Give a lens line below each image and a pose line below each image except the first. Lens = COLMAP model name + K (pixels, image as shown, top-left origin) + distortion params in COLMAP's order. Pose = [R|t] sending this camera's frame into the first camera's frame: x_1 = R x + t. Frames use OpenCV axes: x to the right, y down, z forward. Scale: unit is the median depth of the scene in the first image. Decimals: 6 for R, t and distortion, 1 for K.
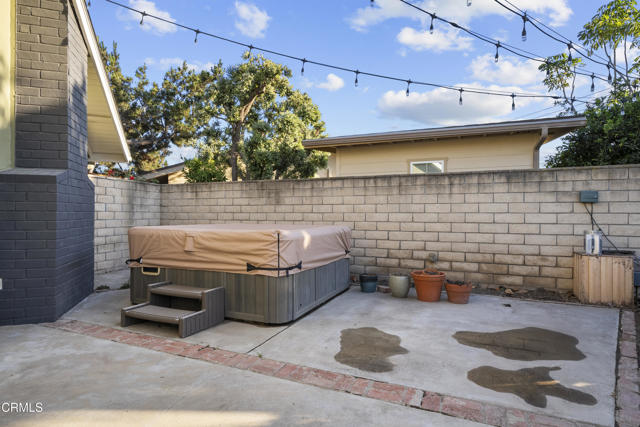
lens RADIAL K [[350.2, 0, 320.5], [0, 350.2, 214.4], [0, 0, 1]] dist [-0.004086, -0.000410]
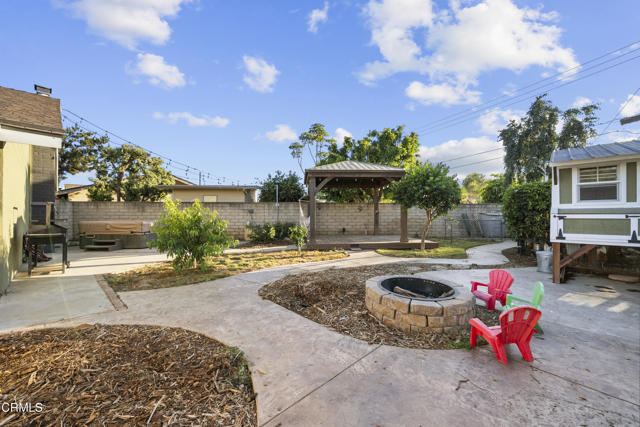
lens RADIAL K [[257.7, 0, 318.5], [0, 257.7, 216.5], [0, 0, 1]] dist [-0.001651, 0.000559]
pose [[0.896043, -0.006001, 0.443928, 0.152925], [0.001057, 0.999935, 0.011384, -0.015751], [-0.443967, -0.009731, 0.895990, -0.995418]]
